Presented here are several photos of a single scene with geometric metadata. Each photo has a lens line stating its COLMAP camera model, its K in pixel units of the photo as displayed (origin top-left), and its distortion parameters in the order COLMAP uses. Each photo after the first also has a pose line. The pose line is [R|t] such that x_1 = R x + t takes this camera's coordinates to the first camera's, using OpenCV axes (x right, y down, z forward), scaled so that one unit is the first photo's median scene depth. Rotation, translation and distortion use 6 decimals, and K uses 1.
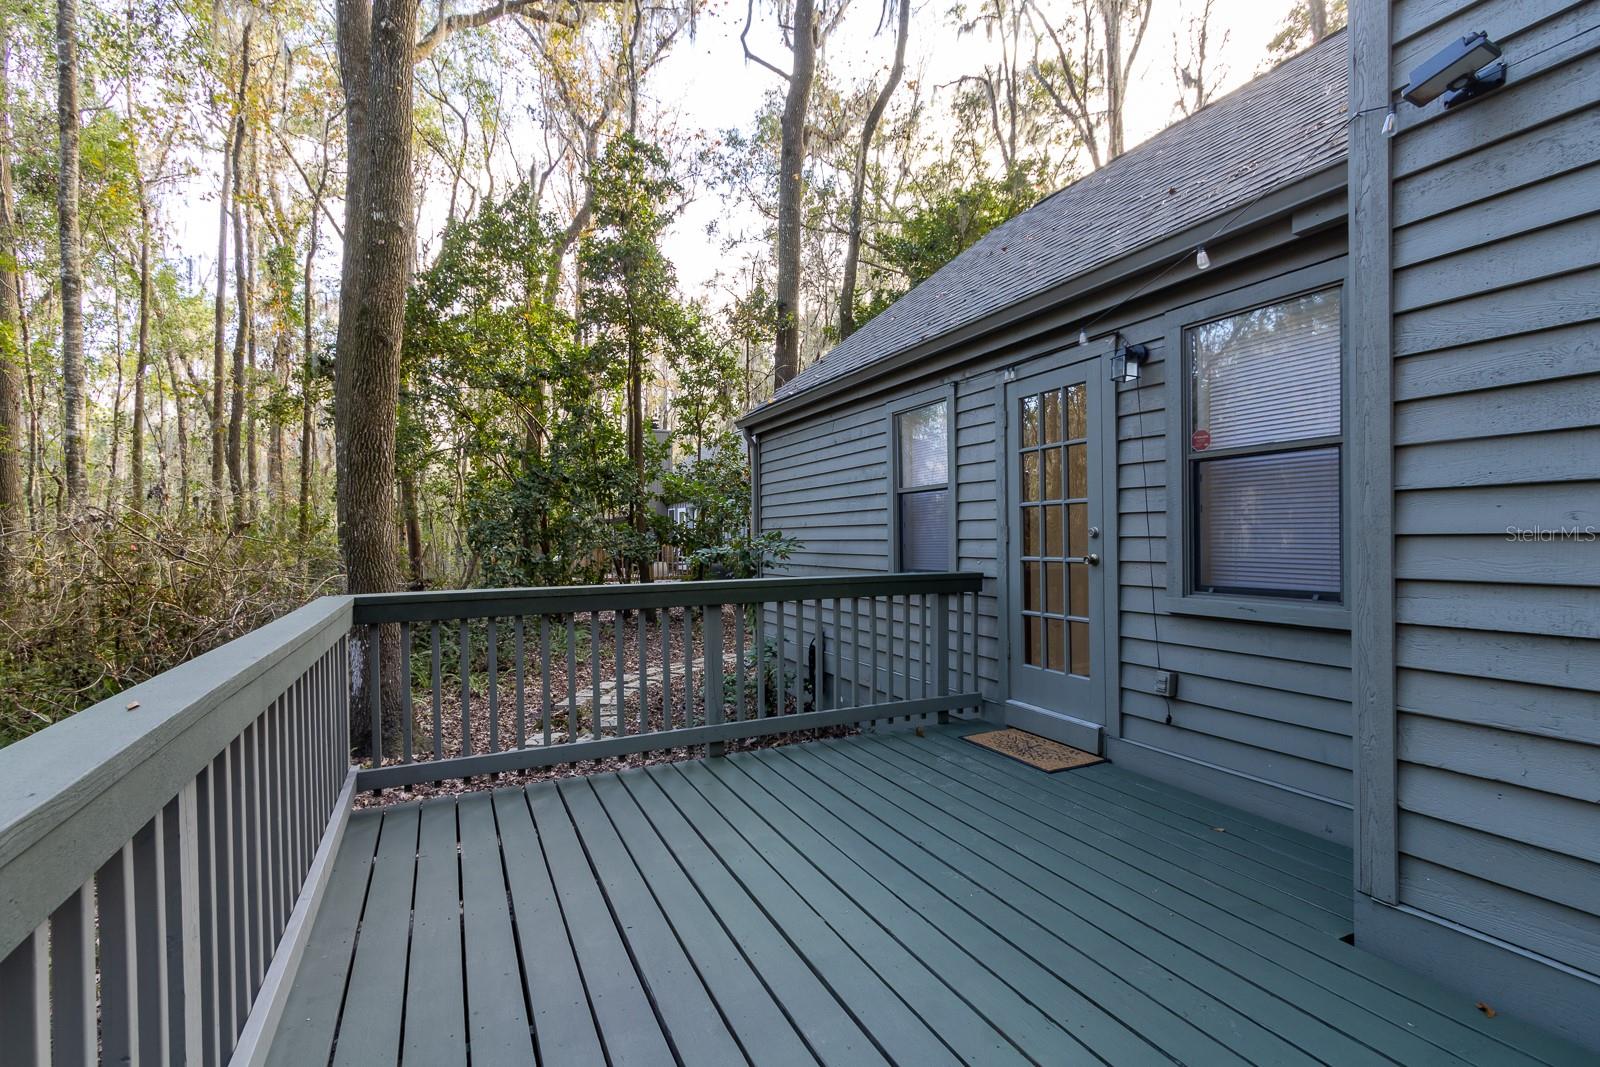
lens RADIAL K [[736.6, 0, 790.7], [0, 736.6, 538.6], [0, 0, 1]] dist [0.010440, -0.002688]
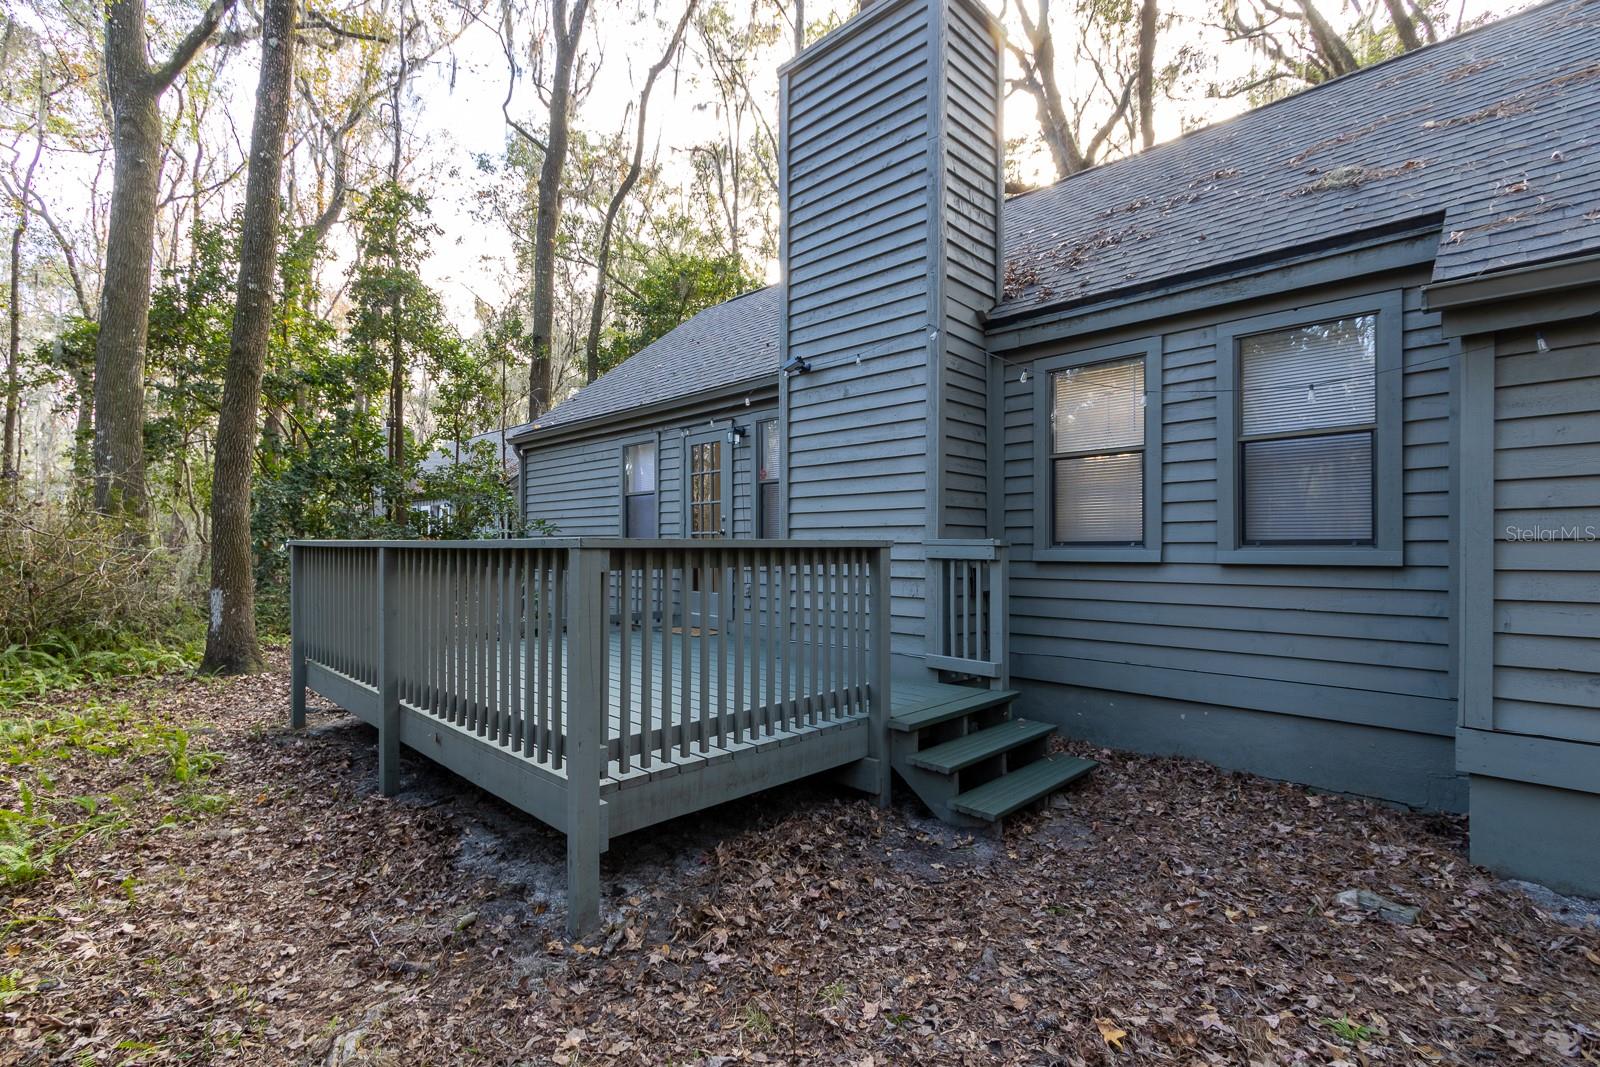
lens RADIAL K [[736.6, 0, 787.2], [0, 736.6, 541.4], [0, 0, 1]] dist [0.010440, -0.002688]
pose [[0.942812, 0.013970, 0.333032, -0.022972], [-0.011735, 0.999893, -0.008720, 0.019582], [-0.333119, 0.004314, 0.942875, -0.259167]]
